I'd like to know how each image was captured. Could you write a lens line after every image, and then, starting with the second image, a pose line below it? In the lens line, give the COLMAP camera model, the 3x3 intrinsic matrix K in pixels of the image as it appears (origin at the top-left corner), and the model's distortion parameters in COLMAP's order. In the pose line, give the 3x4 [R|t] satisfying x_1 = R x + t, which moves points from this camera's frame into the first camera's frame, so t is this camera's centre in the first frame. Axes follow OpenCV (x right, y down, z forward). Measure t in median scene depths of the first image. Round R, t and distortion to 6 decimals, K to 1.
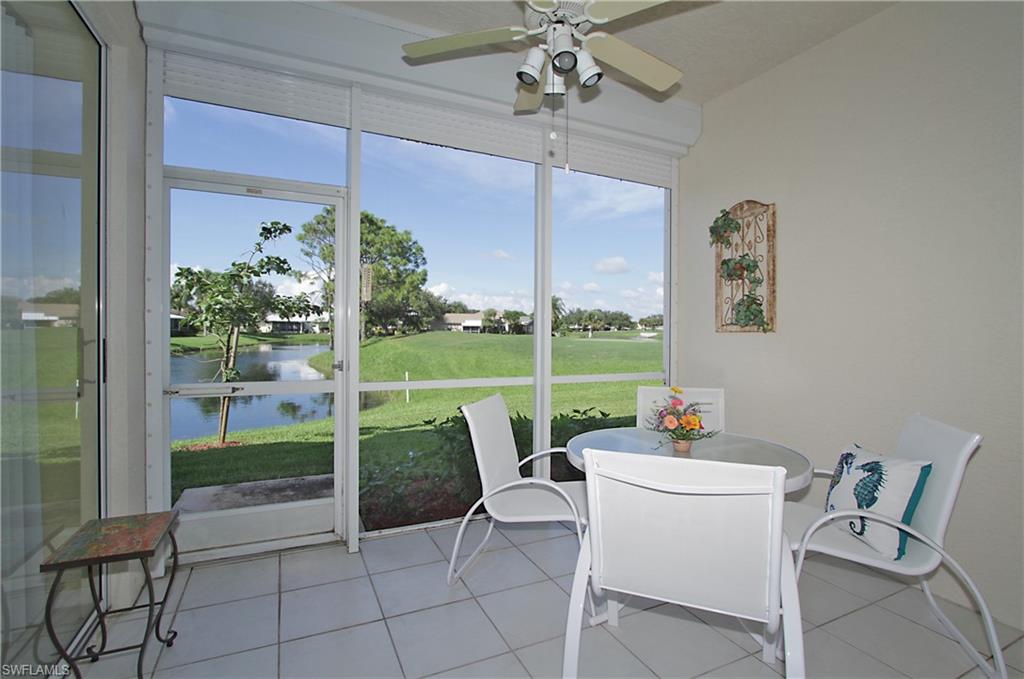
lens RADIAL K [[540.6, 0, 559.8], [0, 540.6, 339.9], [0, 0, 1]] dist [-0.002066, -0.000355]
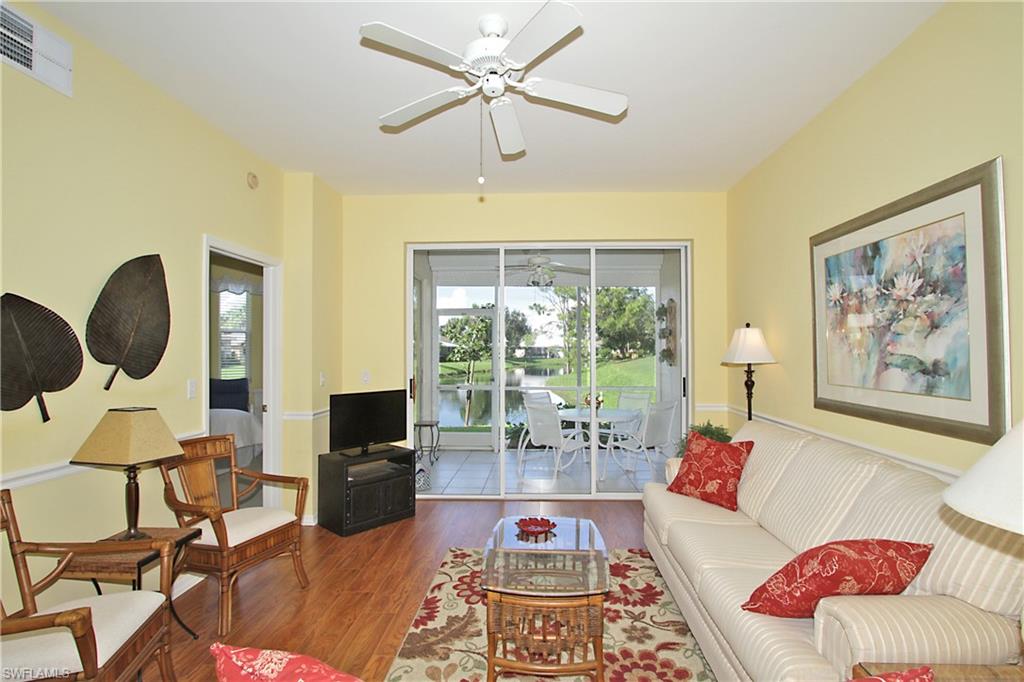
lens RADIAL K [[544.5, 0, 491.7], [0, 544.5, 351.0], [0, 0, 1]] dist [-0.000790, -0.000775]
pose [[0.852791, -0.015175, -0.522031, 0.397236], [0.003380, 0.999717, -0.023539, -0.009345], [0.522241, 0.018309, 0.852602, -0.508518]]
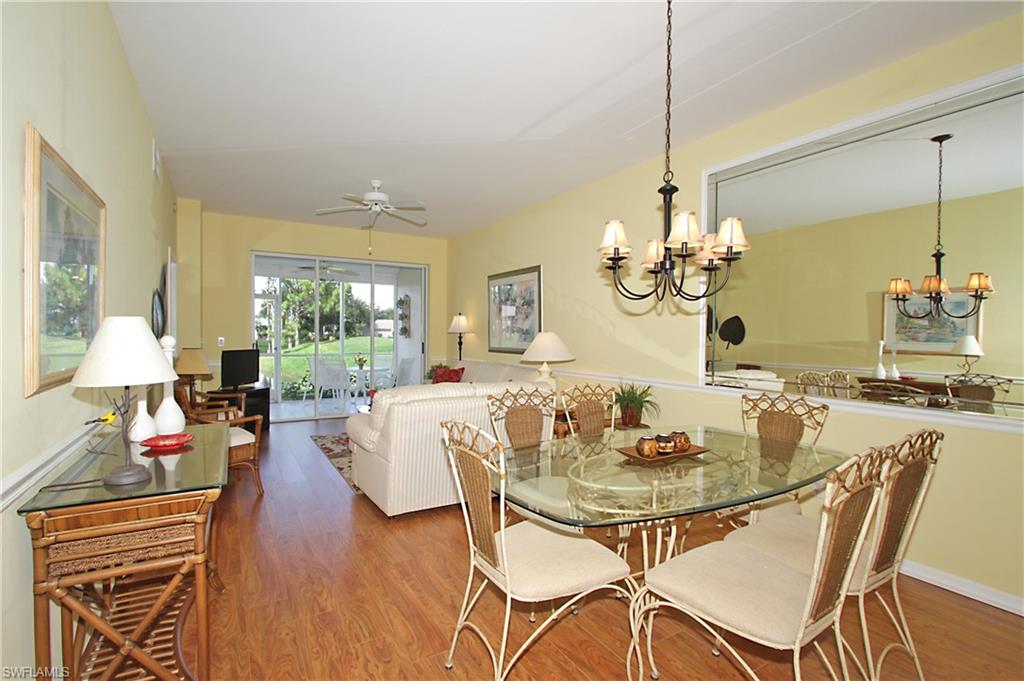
lens RADIAL K [[514.4, 0, 490.5], [0, 514.4, 343.7], [0, 0, 1]] dist [-0.015284, 0.000088]
pose [[0.999954, -0.005240, 0.008026, 0.385602], [0.005247, 0.999986, -0.000897, 0.013013], [-0.008021, 0.000939, 0.999967, -0.933677]]
